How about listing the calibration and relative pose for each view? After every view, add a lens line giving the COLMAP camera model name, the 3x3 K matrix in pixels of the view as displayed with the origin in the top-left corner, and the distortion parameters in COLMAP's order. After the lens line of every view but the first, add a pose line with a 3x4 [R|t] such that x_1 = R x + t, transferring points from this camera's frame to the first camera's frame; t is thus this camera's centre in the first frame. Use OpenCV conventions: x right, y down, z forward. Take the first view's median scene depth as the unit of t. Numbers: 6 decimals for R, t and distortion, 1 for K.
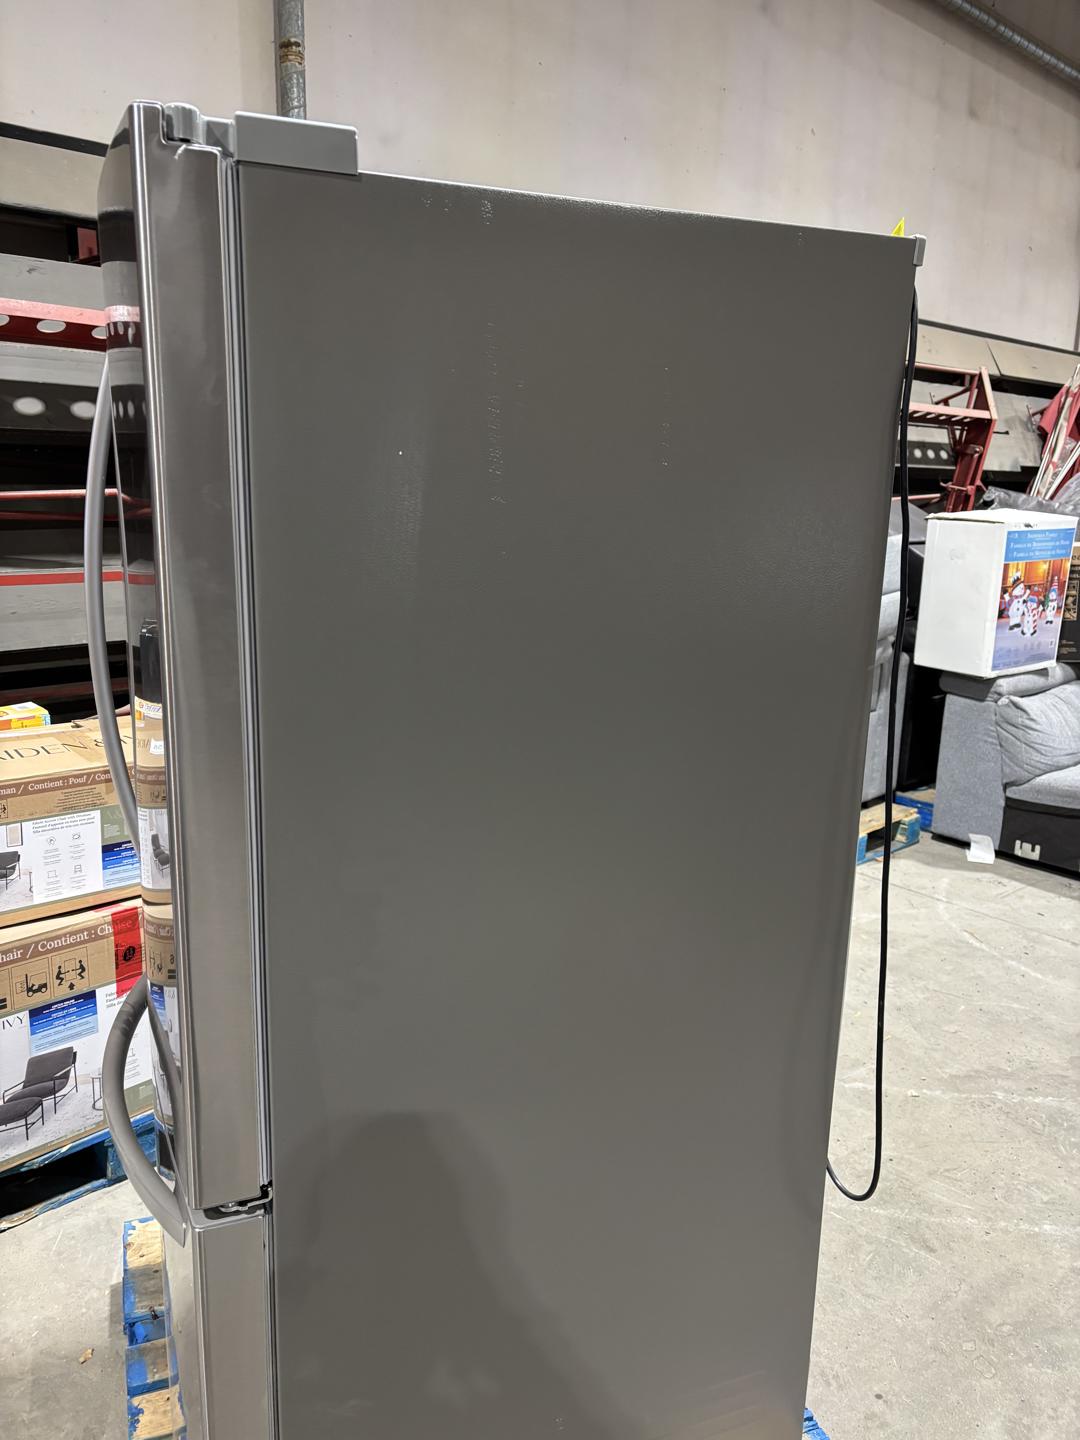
lens RADIAL K [[1063.6, 0, 540.0], [0, 1063.6, 720.0], [0, 0, 1]] dist [0.009874, 0.003439]
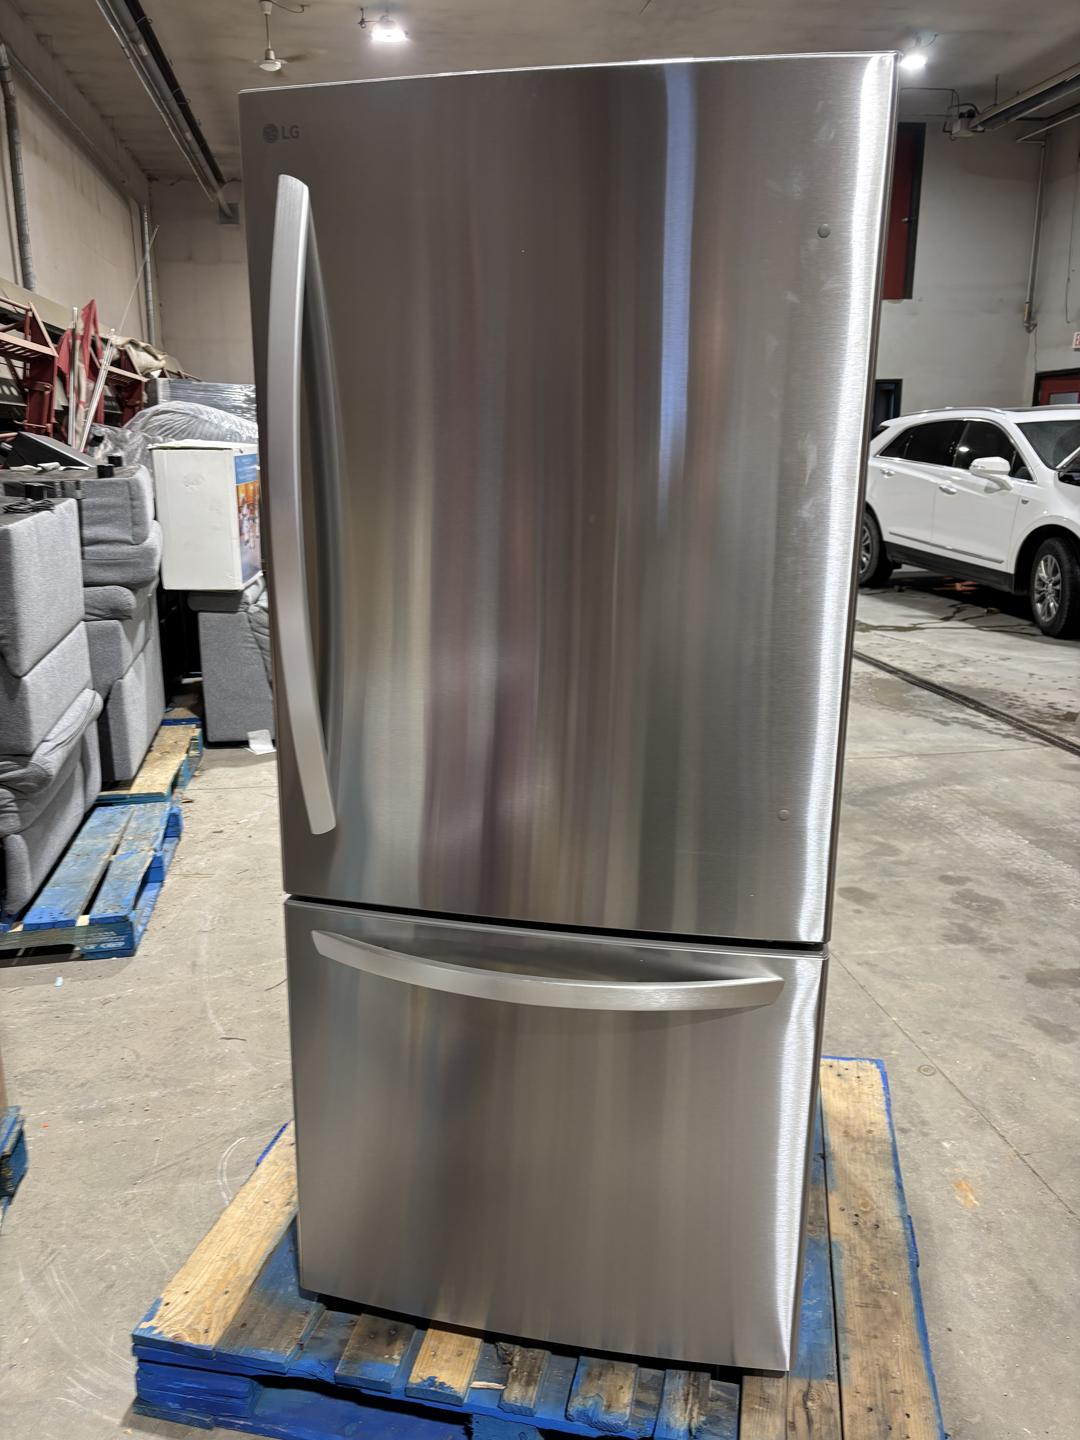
lens RADIAL K [[1063.6, 0, 540.0], [0, 1063.6, 720.0], [0, 0, 1]] dist [0.009874, 0.003439]
pose [[0.542977, -0.231768, 0.807130, -0.337453], [0.196952, 0.969497, 0.145898, -0.008535], [-0.816324, 0.079747, 0.572062, 0.115667]]
